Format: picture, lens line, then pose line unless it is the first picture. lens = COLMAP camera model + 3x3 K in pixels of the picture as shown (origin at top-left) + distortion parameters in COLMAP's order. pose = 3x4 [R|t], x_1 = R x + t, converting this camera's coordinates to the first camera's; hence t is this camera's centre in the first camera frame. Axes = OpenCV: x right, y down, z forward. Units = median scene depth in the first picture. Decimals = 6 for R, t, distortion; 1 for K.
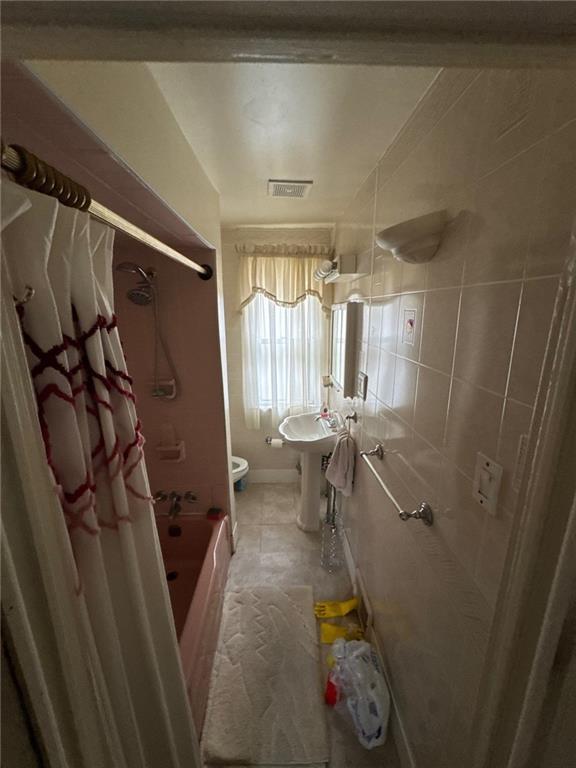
lens RADIAL K [[302.7, 0, 289.7], [0, 302.7, 385.1], [0, 0, 1]] dist [-0.004286, 0.000821]
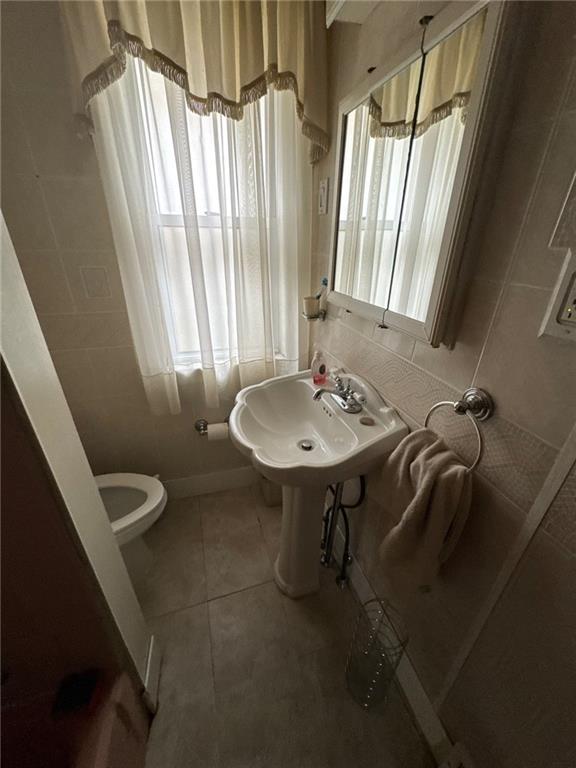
lens RADIAL K [[302.7, 0, 288.7], [0, 302.7, 386.3], [0, 0, 1]] dist [-0.004286, 0.000821]
pose [[0.967473, -0.092889, 0.235303, -0.045401], [0.039632, 0.974316, 0.221669, 0.001050], [-0.249850, -0.205133, 0.946306, 0.538838]]
